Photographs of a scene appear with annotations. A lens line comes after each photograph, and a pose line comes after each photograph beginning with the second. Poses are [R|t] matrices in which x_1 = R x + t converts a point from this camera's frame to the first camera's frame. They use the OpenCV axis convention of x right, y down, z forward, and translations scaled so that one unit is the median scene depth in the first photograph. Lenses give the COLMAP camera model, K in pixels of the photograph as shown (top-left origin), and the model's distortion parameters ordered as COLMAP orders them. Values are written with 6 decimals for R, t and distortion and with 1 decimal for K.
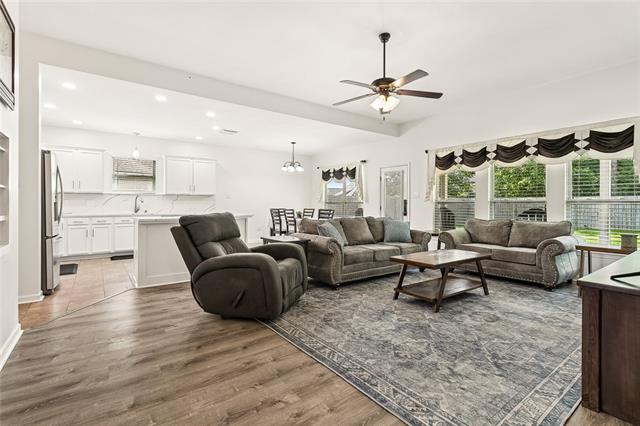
lens RADIAL K [[304.7, 0, 316.7], [0, 304.7, 206.1], [0, 0, 1]] dist [-0.000177, 0.000134]
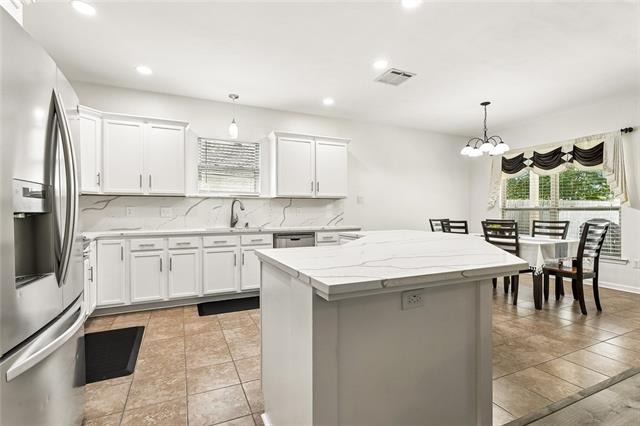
lens RADIAL K [[302.8, 0, 317.4], [0, 302.8, 215.2], [0, 0, 1]] dist [0.002060, 0.000297]
pose [[0.979906, -0.002003, -0.199449, -0.440280], [0.003528, 0.999967, 0.007294, -0.009024], [0.199428, -0.007851, 0.979881, 0.626998]]
